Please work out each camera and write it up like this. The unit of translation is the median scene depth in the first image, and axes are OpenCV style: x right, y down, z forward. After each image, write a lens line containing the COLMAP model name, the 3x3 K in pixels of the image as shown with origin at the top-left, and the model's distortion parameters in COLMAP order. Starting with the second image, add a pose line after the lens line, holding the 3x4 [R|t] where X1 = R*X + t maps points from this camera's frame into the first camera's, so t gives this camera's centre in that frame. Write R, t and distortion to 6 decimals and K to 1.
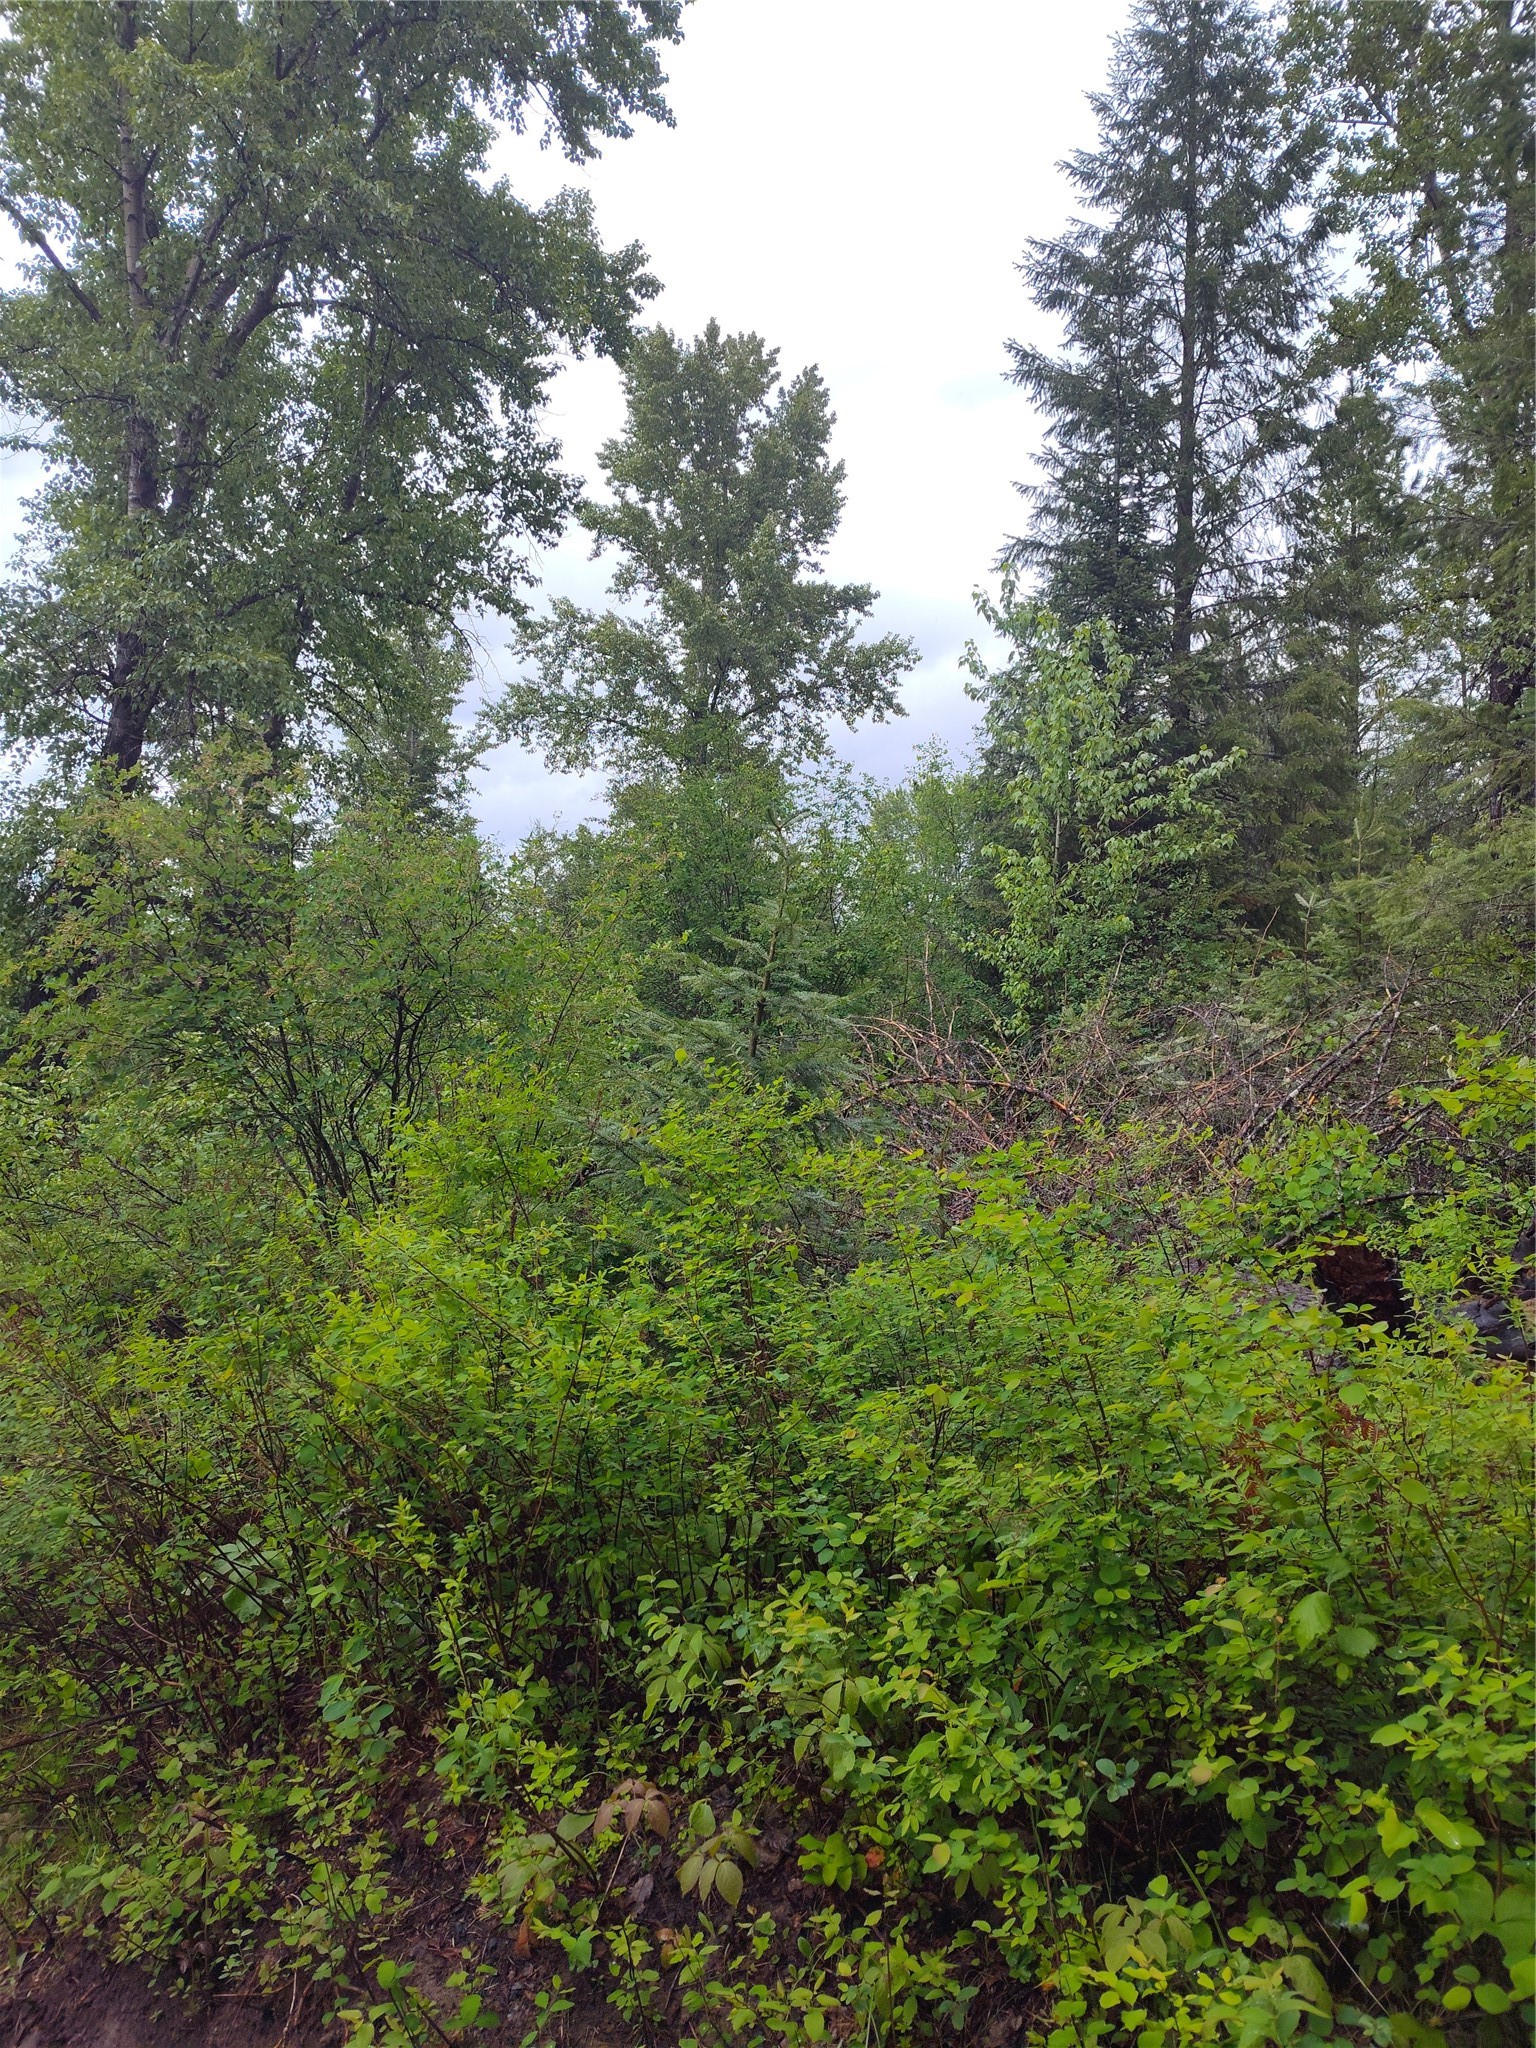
lens RADIAL K [[1358.2, 0, 771.1], [0, 1358.2, 1058.7], [0, 0, 1]] dist [0.023892, -0.011009]
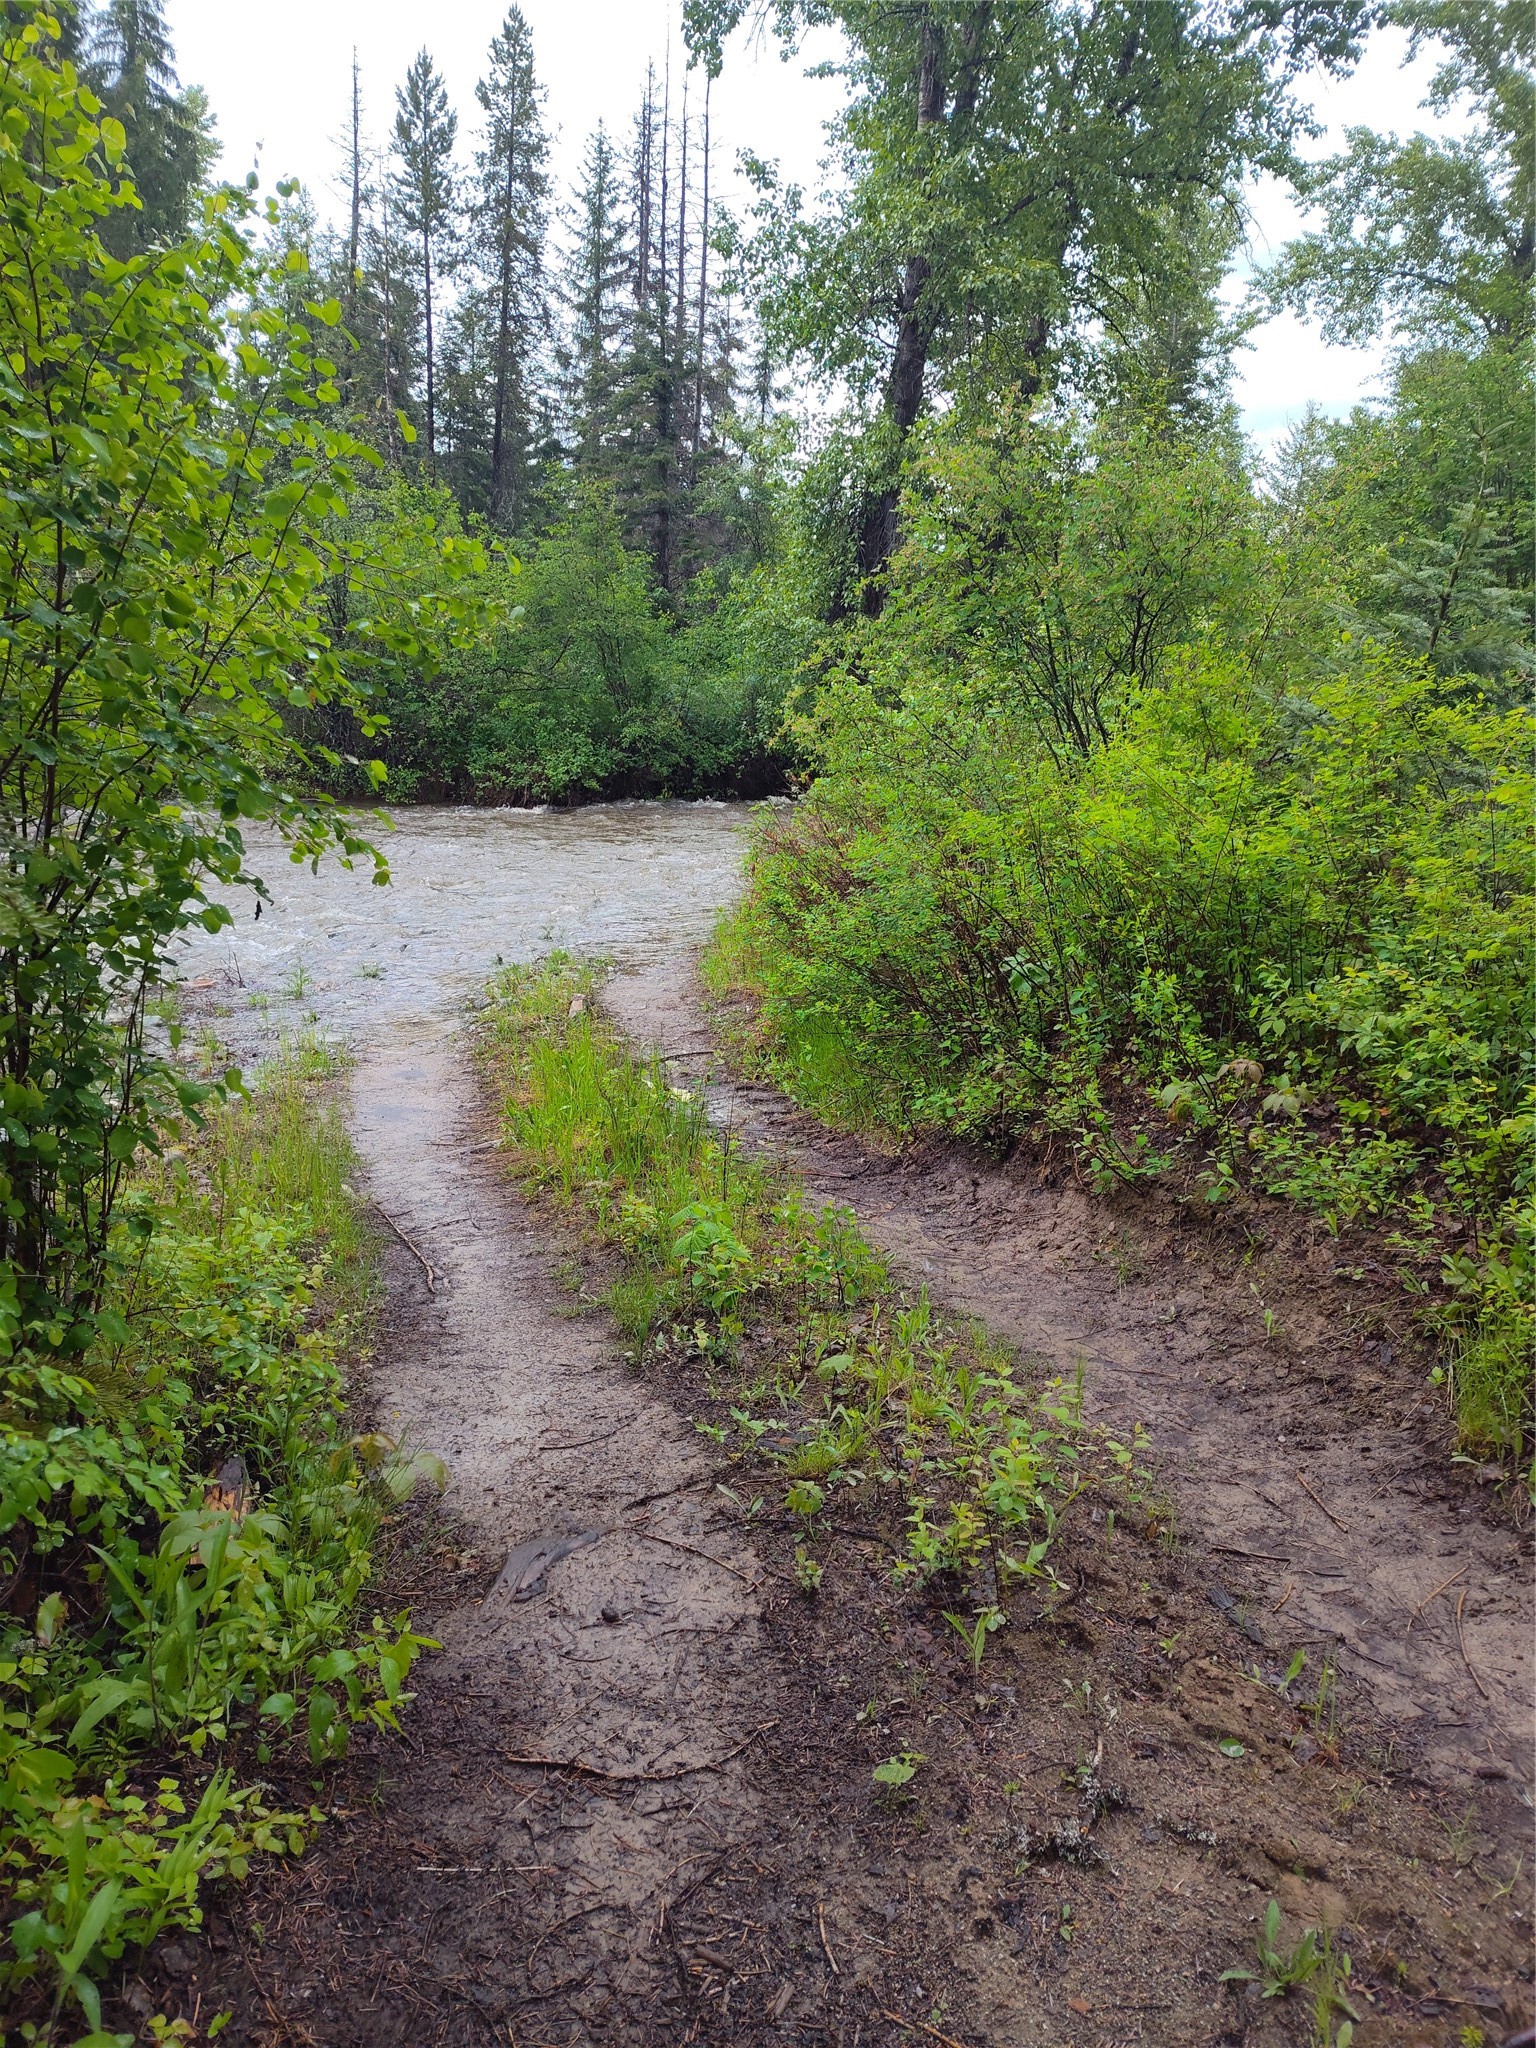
lens RADIAL K [[1369.2, 0, 833.4], [0, 1369.2, 1025.5], [0, 0, 1]] dist [-0.003064, -0.008226]
pose [[0.887281, 0.125364, -0.443865, 0.012081], [-0.012164, 0.968378, 0.249190, 0.003491], [0.461069, -0.215702, 0.860748, -0.042190]]
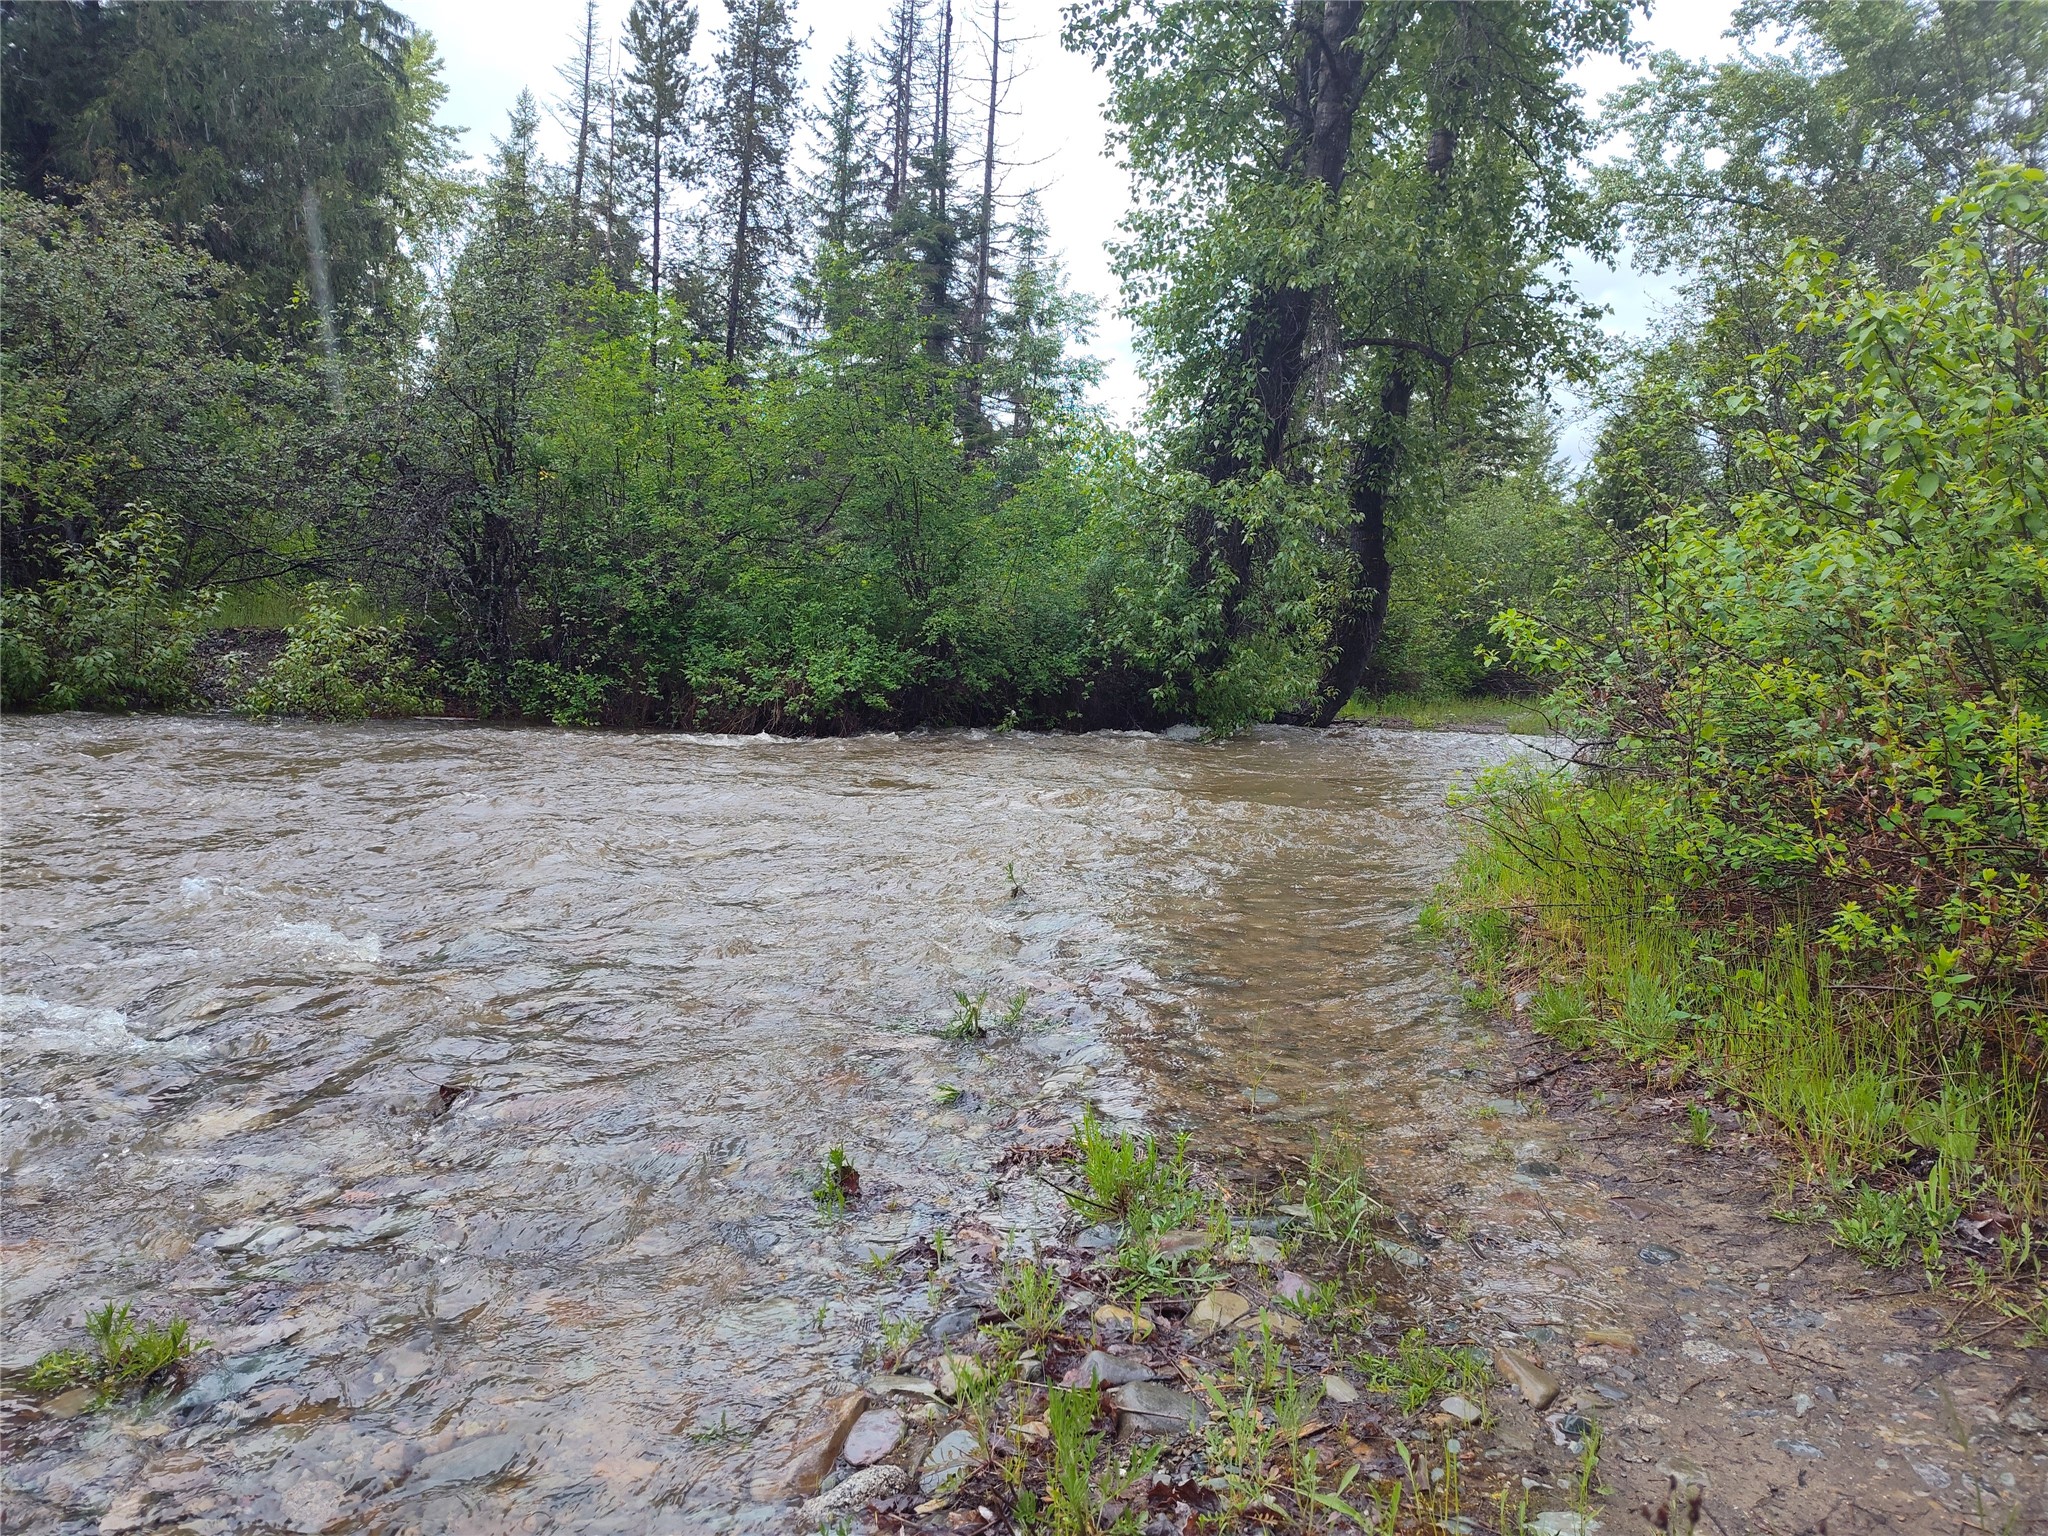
lens RADIAL K [[1359.1, 0, 1018.3], [0, 1359.1, 732.9], [0, 0, 1]] dist [0.137872, -0.159616]
pose [[0.882927, 0.042623, -0.467572, -0.292113], [-0.018866, 0.998287, 0.055377, 0.071726], [0.469132, -0.040073, 0.882219, 0.283955]]
